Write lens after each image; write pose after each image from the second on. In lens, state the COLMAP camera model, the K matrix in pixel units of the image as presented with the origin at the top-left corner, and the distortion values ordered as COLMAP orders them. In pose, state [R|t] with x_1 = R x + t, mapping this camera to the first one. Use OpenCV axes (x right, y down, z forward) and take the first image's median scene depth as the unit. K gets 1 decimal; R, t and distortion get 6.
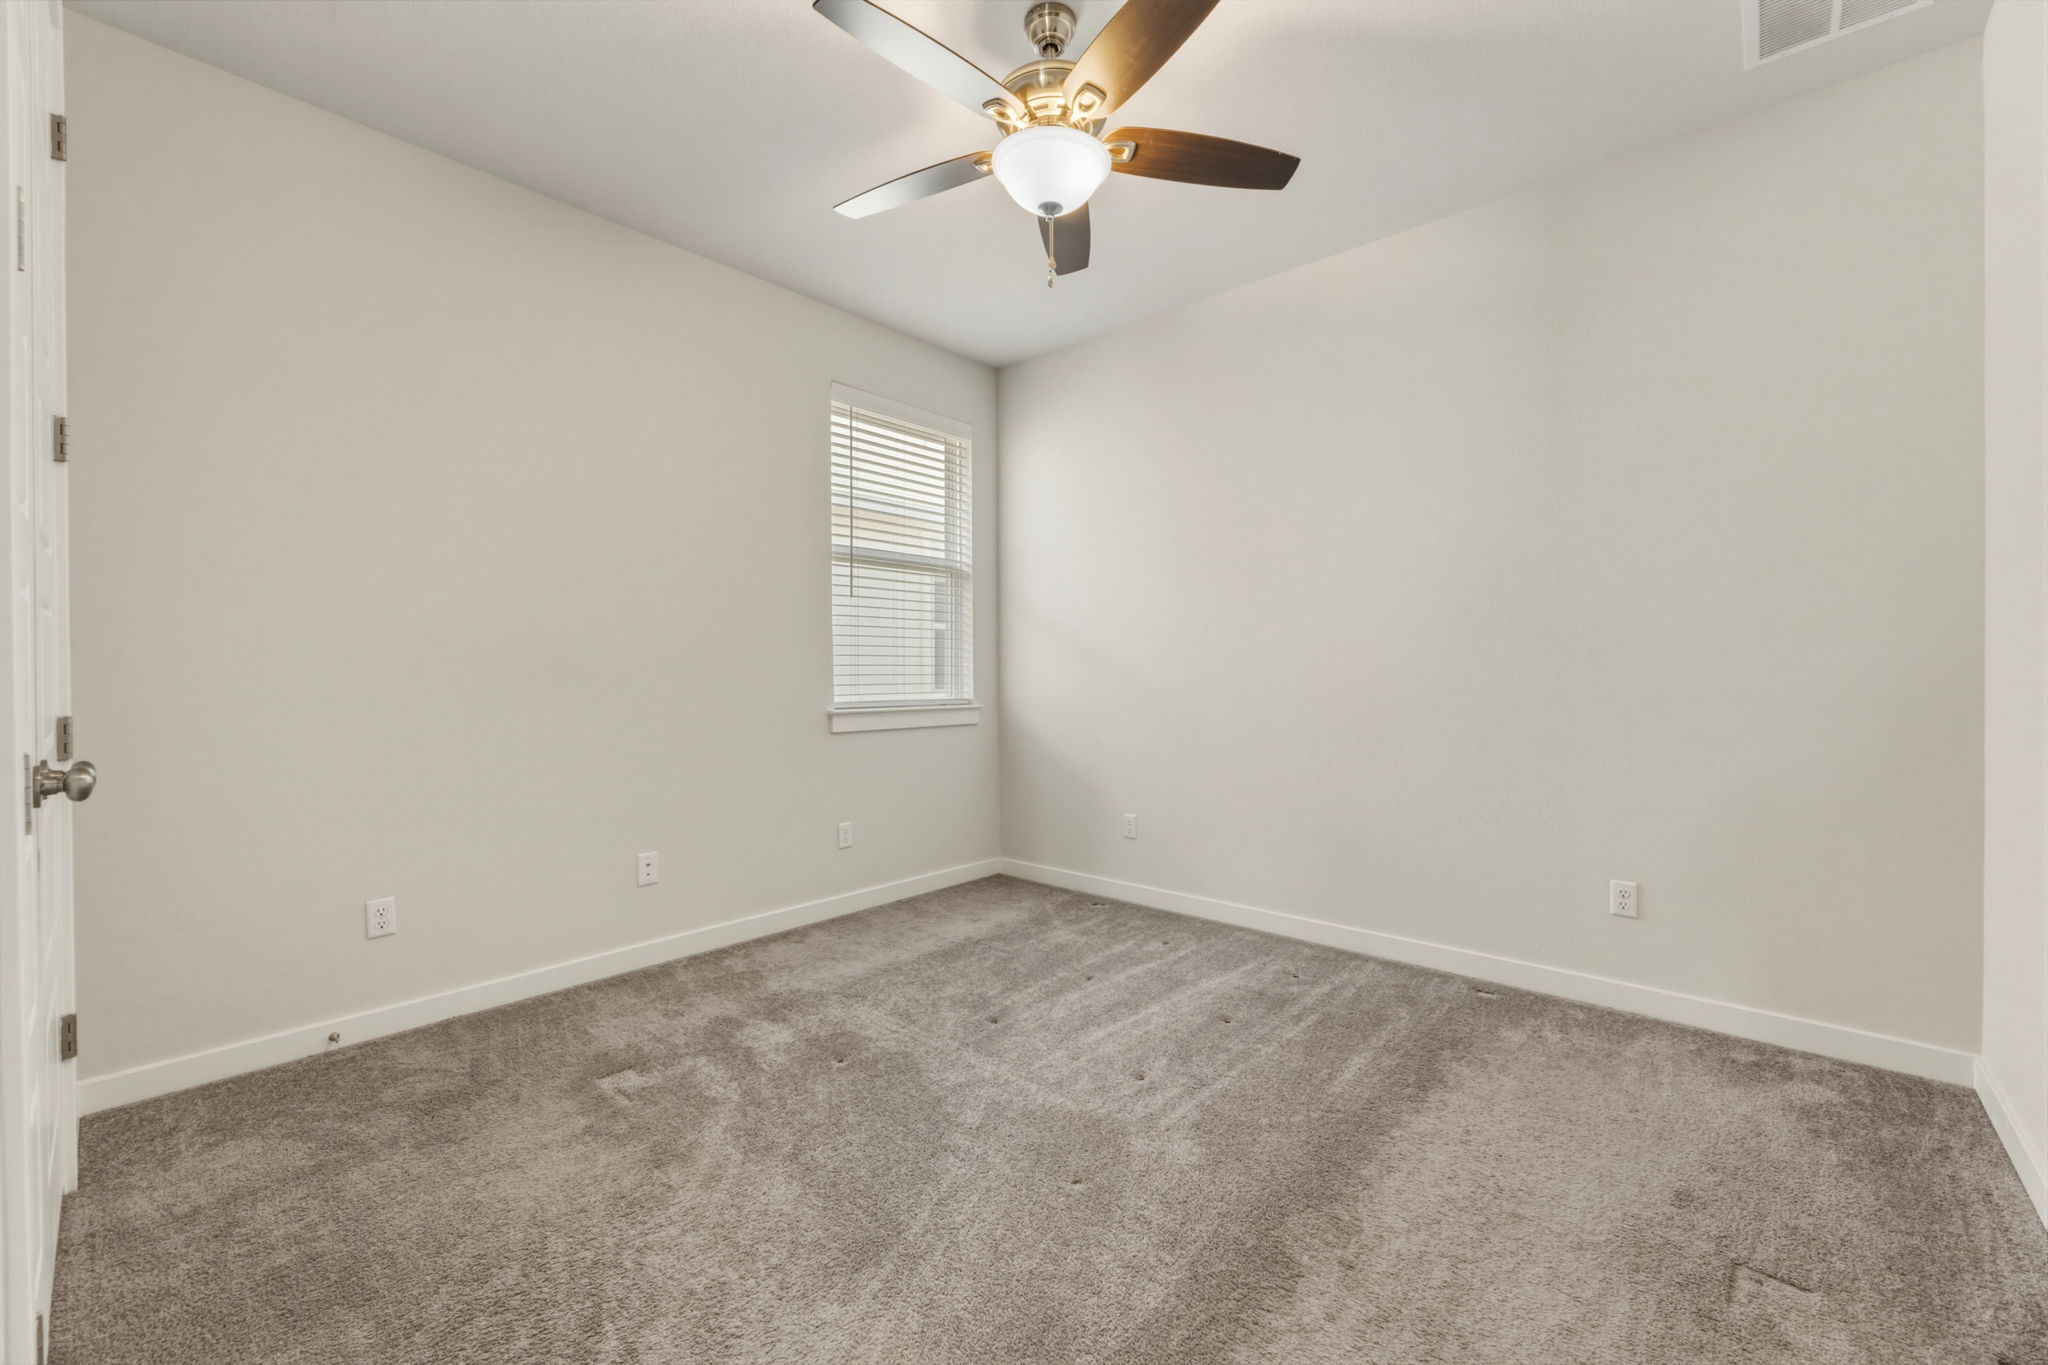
lens RADIAL K [[819.3, 0, 1029.1], [0, 819.3, 678.3], [0, 0, 1]] dist [0.000267, -0.000572]
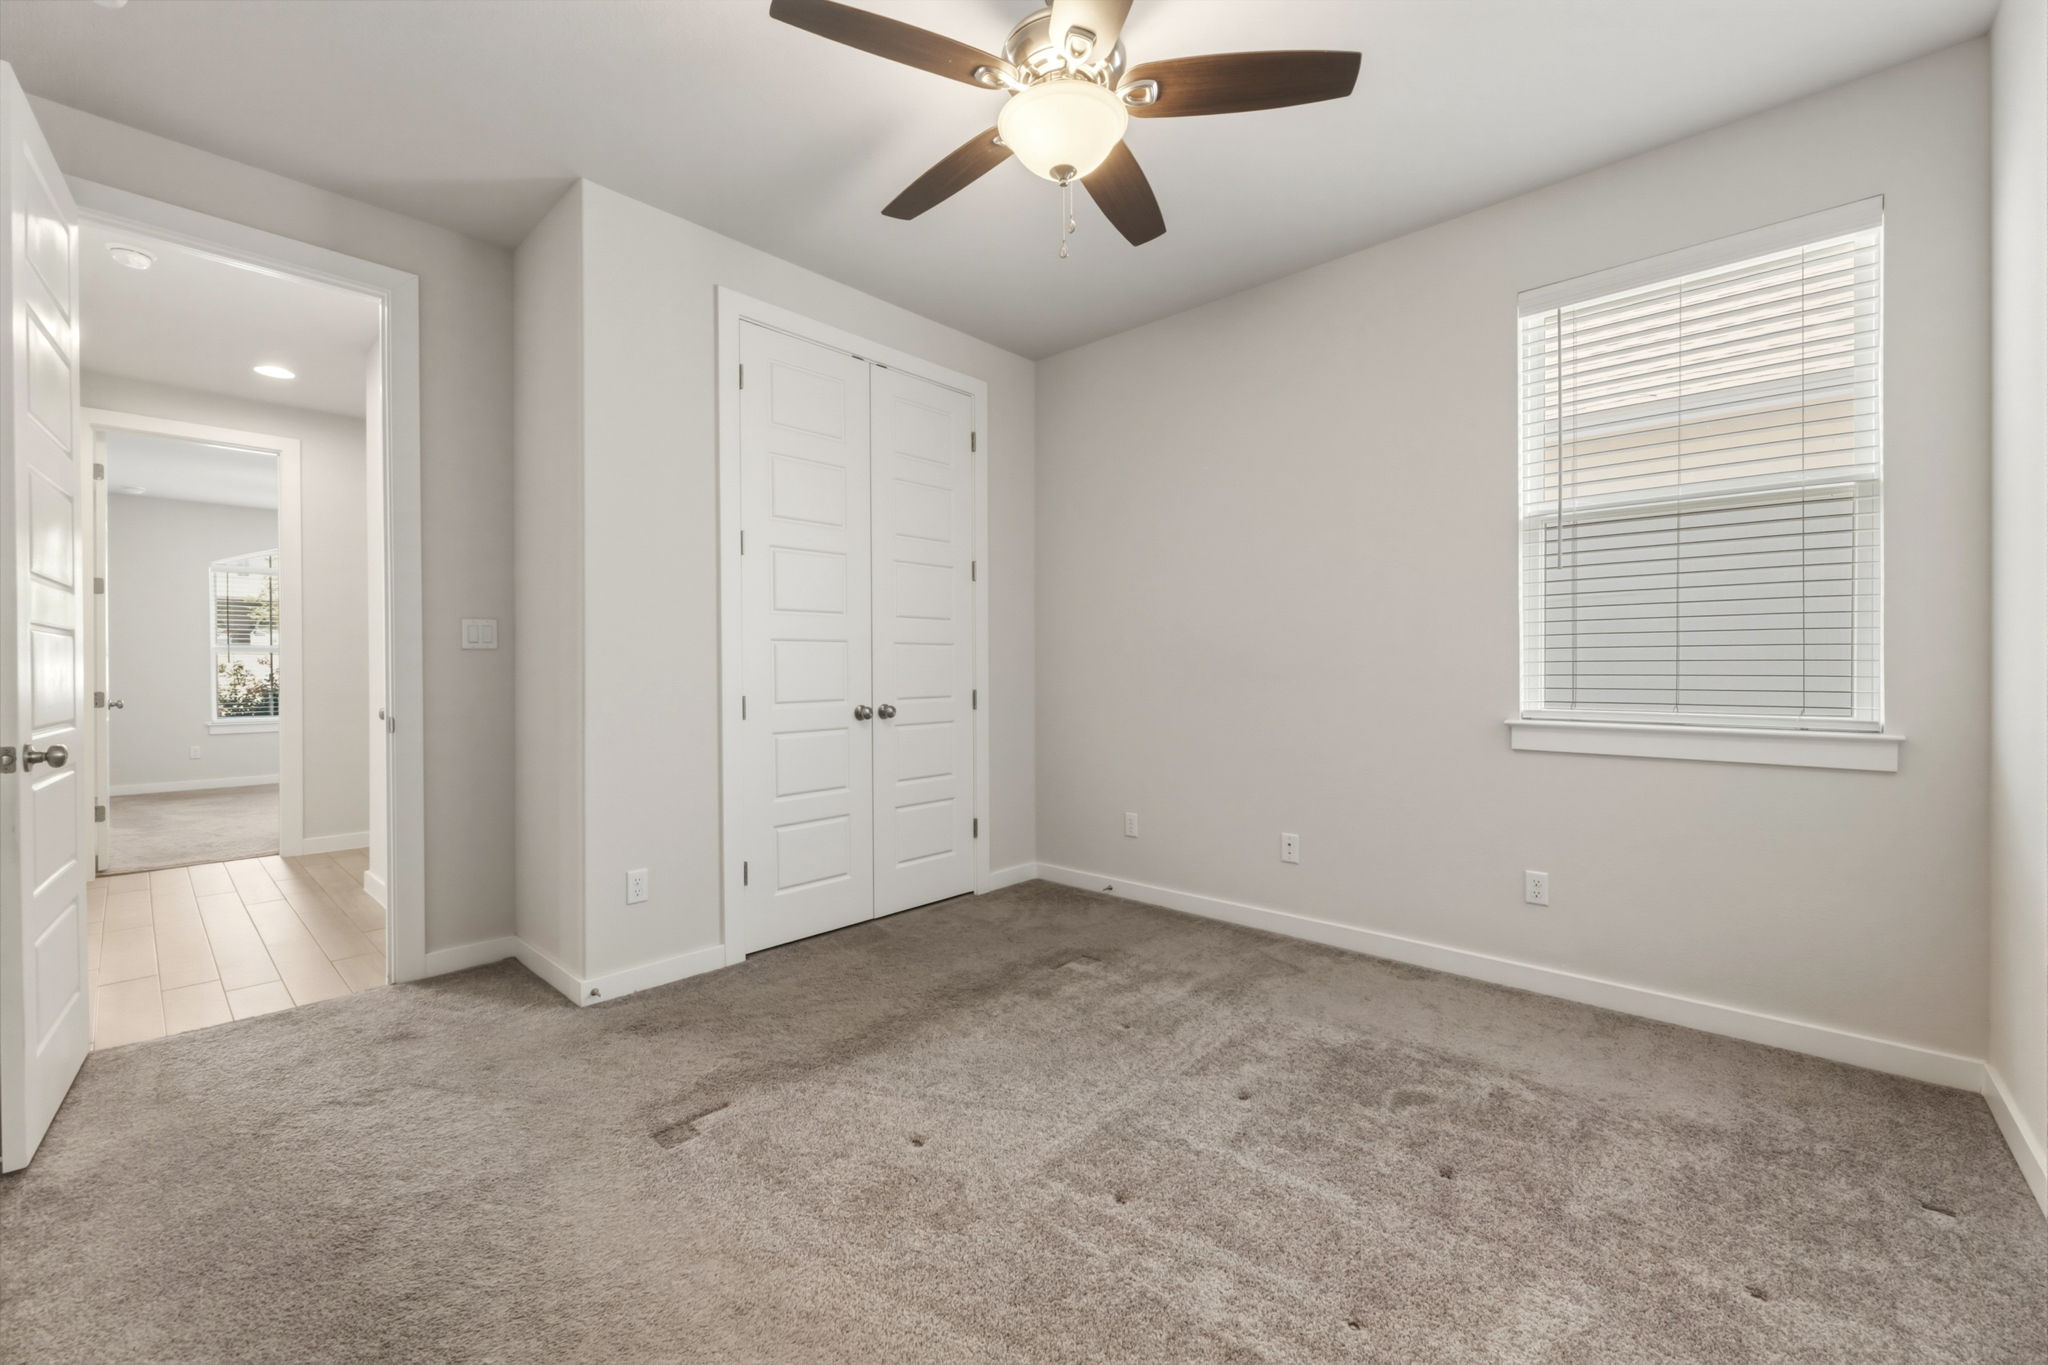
lens RADIAL K [[819.3, 0, 1029.1], [0, 819.3, 678.3], [0, 0, 1]] dist [0.000267, -0.000572]
pose [[-0.010962, 0.015553, -0.999819, 0.620870], [-0.002333, 0.999876, 0.015580, -0.013644], [0.999937, 0.002504, -0.010925, 0.632567]]
